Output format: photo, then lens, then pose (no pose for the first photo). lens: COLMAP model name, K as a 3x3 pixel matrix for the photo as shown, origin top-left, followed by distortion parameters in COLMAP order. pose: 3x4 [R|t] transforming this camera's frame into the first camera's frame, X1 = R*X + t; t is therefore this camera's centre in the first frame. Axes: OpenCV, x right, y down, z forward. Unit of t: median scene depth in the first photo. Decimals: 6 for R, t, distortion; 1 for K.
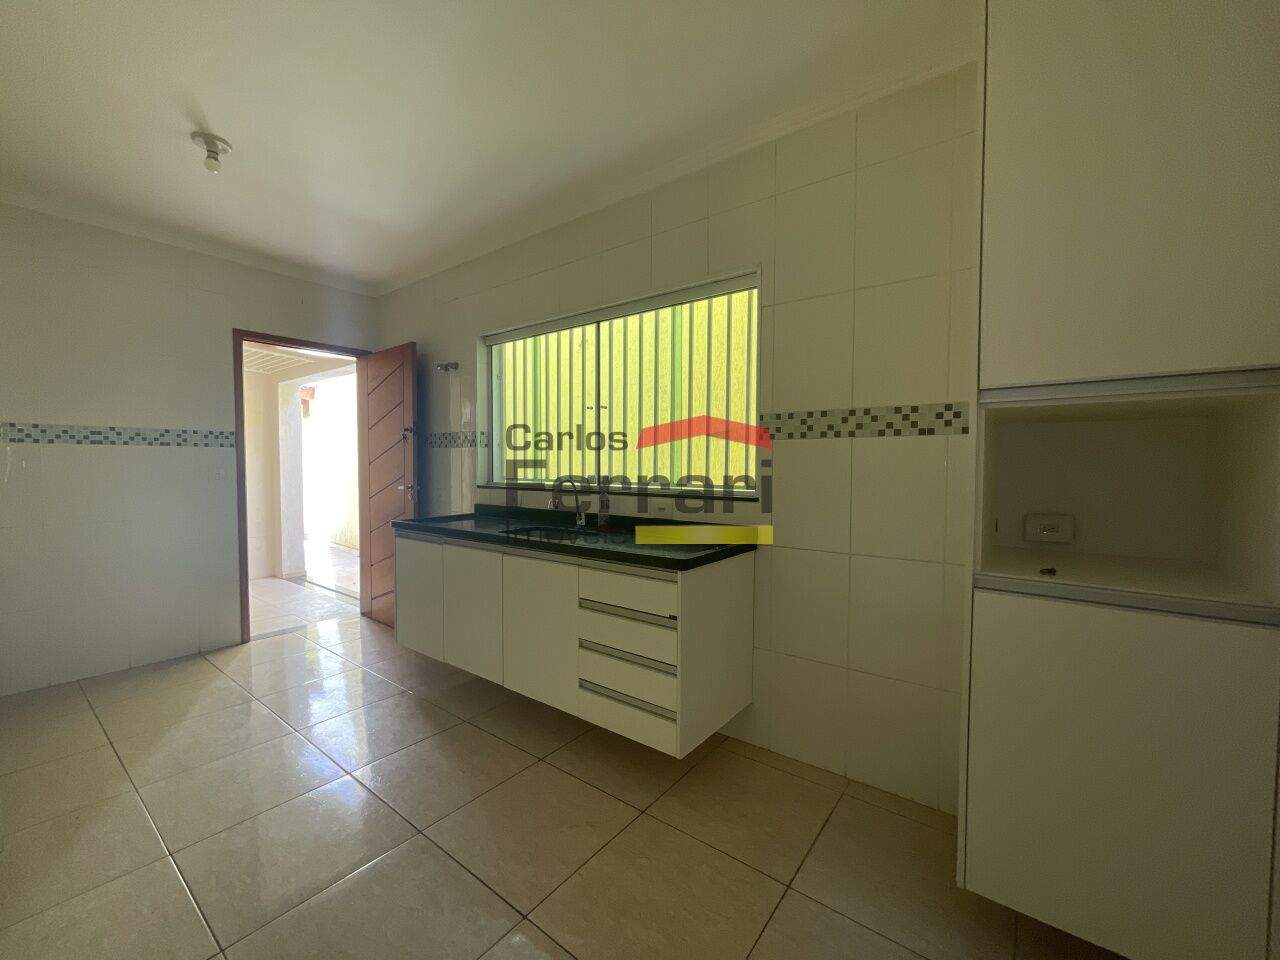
lens RADIAL K [[517.9, 0, 640.4], [0, 517.9, 483.2], [0, 0, 1]] dist [-0.000097, -0.000144]
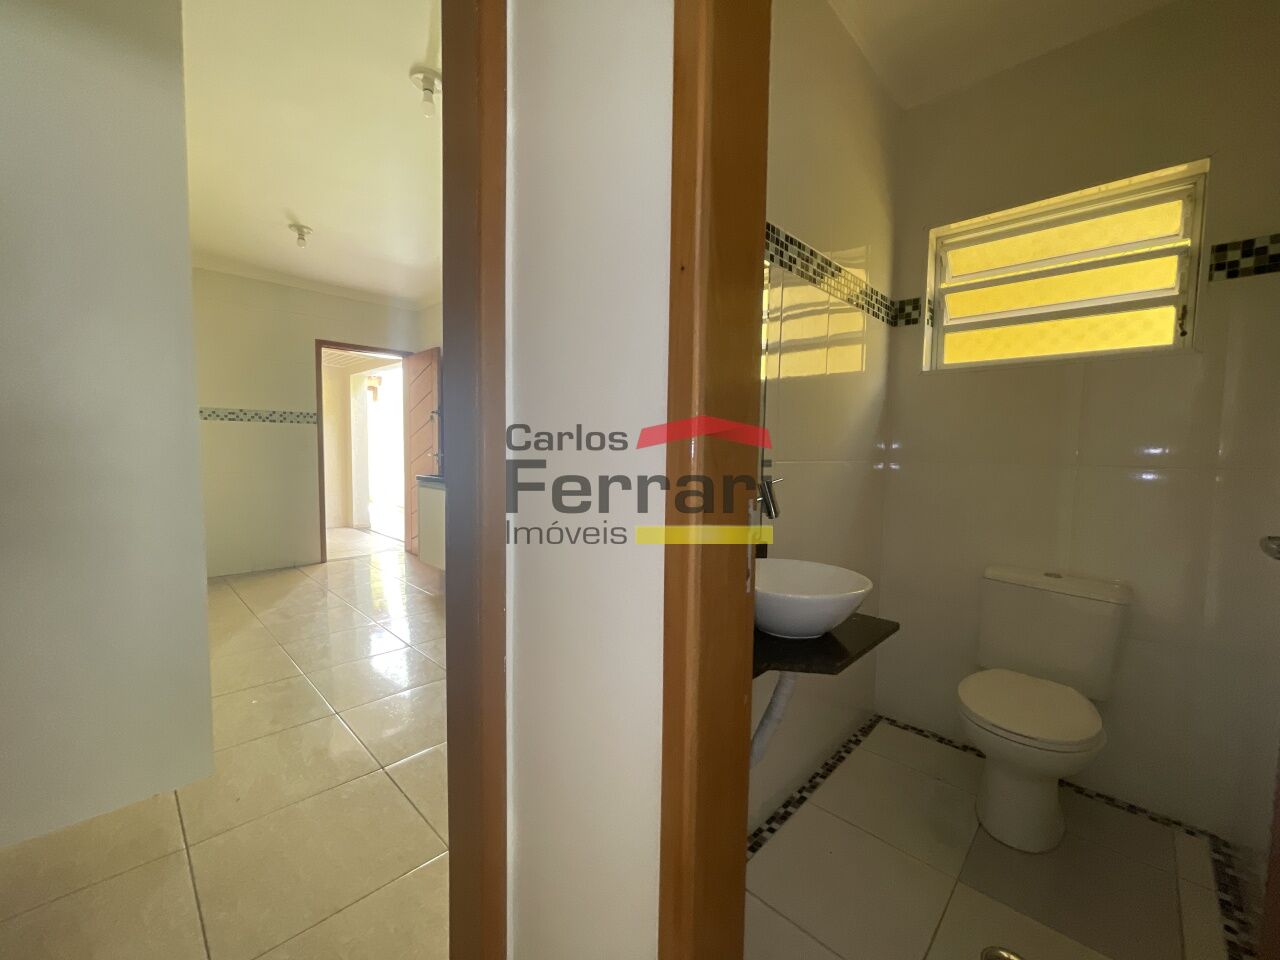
lens RADIAL K [[517.9, 0, 640.4], [0, 517.9, 483.2], [0, 0, 1]] dist [-0.000097, -0.000144]
pose [[0.993475, 0.020896, -0.112117, 0.291084], [-0.017361, 0.999324, 0.032412, 0.034974], [0.112718, -0.030254, 0.993166, -0.350962]]
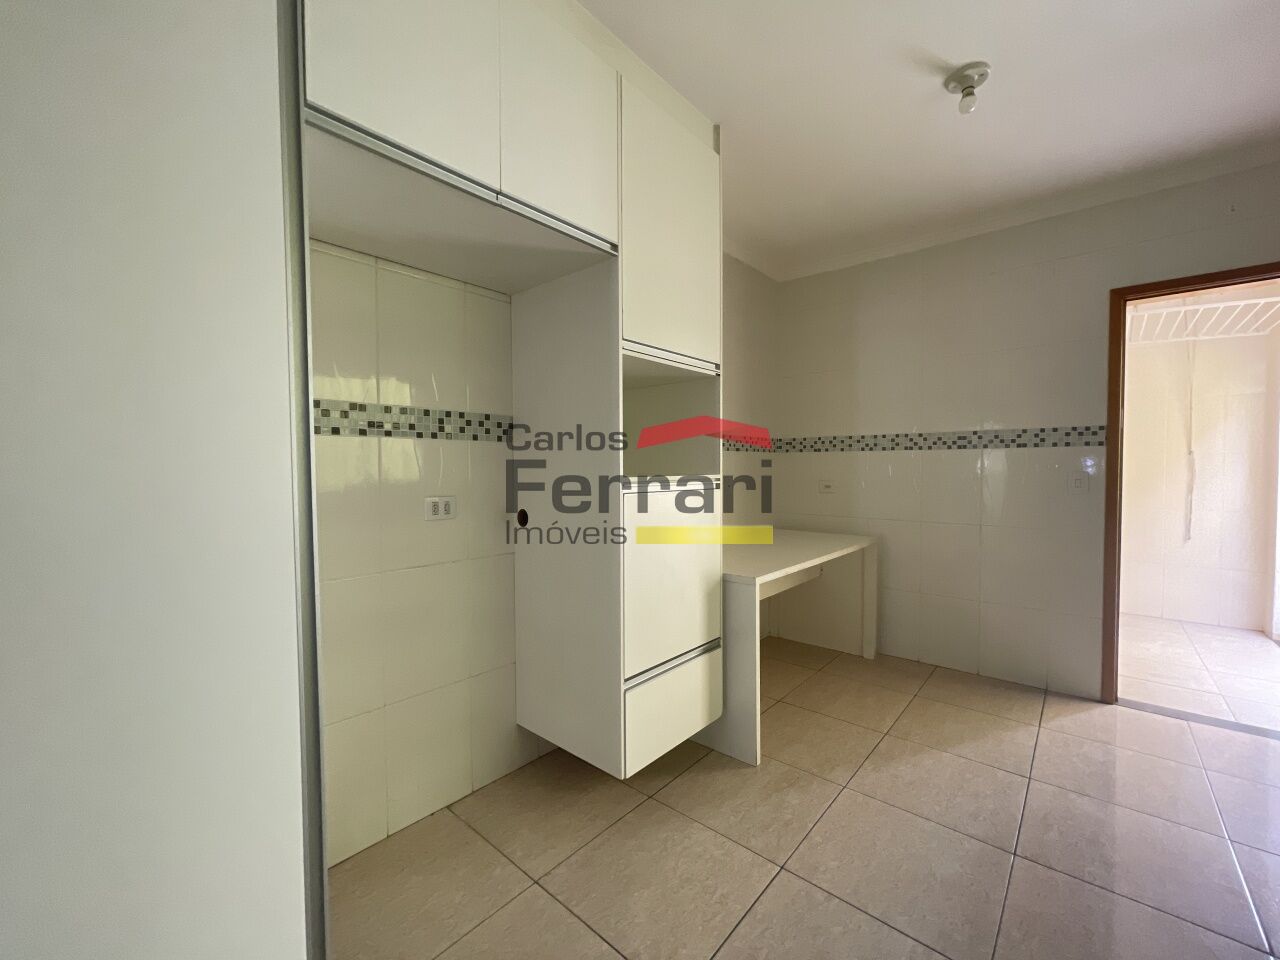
lens RADIAL K [[517.9, 0, 640.4], [0, 517.9, 483.2], [0, 0, 1]] dist [-0.000097, -0.000144]
pose [[-0.066177, 0.033293, -0.997252, 0.030747], [-0.029827, 0.998931, 0.035328, -0.021656], [0.997362, 0.032083, -0.065113, 0.390084]]
